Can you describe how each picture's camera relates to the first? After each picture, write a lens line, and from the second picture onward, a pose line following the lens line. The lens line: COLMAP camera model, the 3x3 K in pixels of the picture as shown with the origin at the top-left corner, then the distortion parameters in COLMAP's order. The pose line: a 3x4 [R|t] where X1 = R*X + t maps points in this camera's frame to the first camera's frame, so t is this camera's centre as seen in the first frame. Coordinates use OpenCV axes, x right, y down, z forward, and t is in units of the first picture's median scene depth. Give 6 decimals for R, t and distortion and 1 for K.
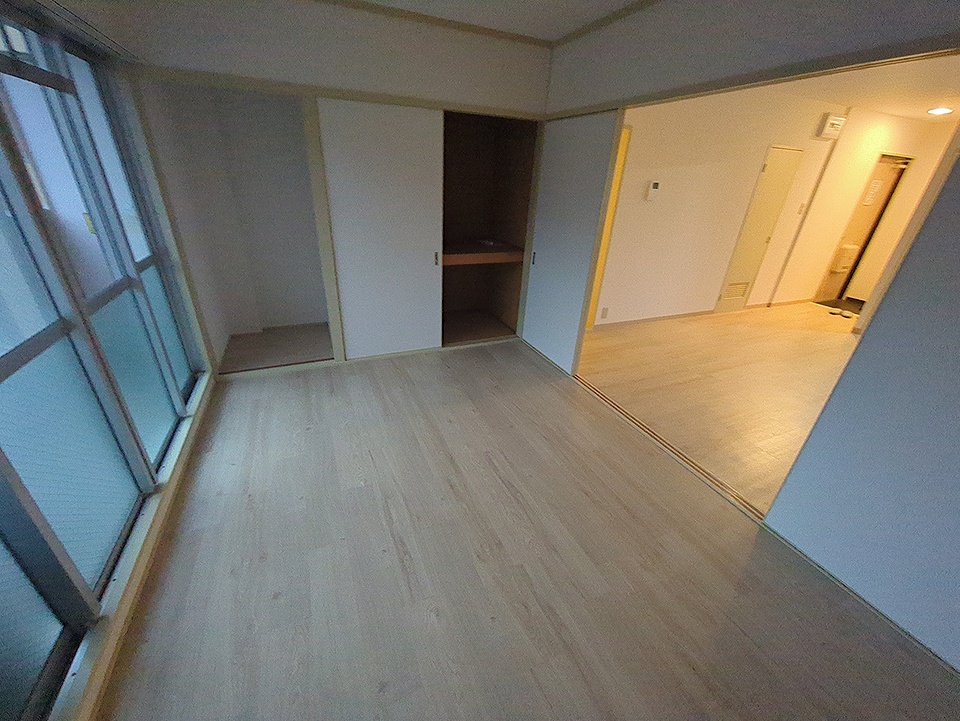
lens RADIAL K [[377.9, 0, 477.3], [0, 377.9, 358.0], [0, 0, 1]] dist [-0.003570, 0.000094]
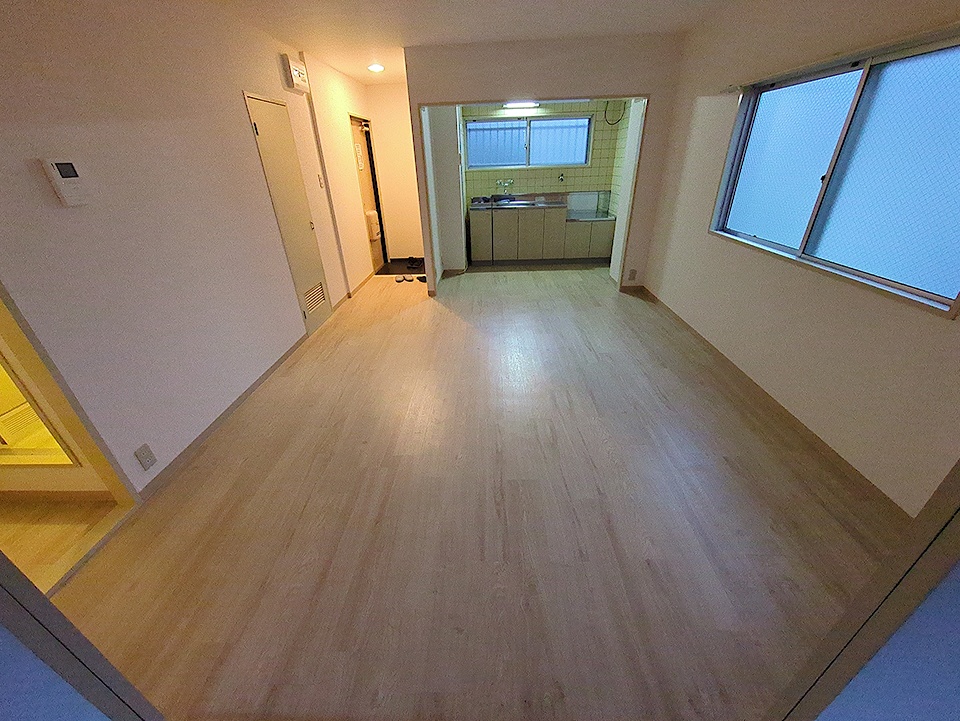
lens RADIAL K [[377.9, 0, 478.2], [0, 377.9, 359.1], [0, 0, 1]] dist [-0.003570, 0.000094]
pose [[0.424588, -0.480826, 0.767158, 0.276872], [0.446464, 0.848334, 0.284605, -0.218659], [-0.787652, 0.221668, 0.574864, 0.503116]]
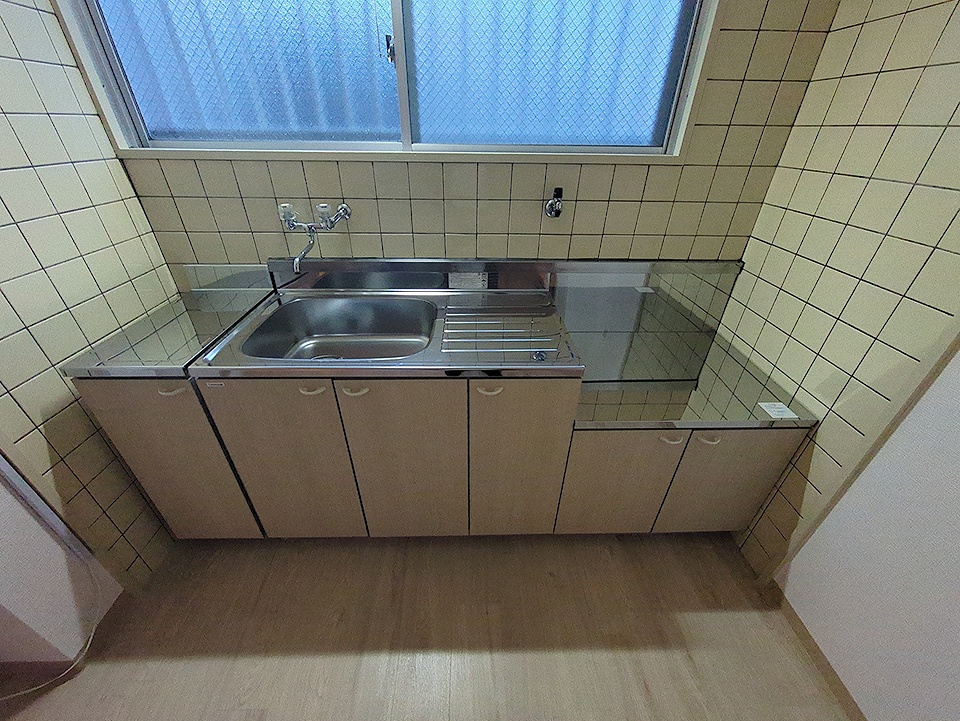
lens RADIAL K [[377.9, 0, 477.9], [0, 377.9, 361.5], [0, 0, 1]] dist [-0.003570, 0.000094]
pose [[0.379786, -0.530273, 0.758006, 1.739663], [0.413684, 0.830258, 0.373548, -0.304952], [-0.827423, 0.171707, 0.534685, 0.892886]]
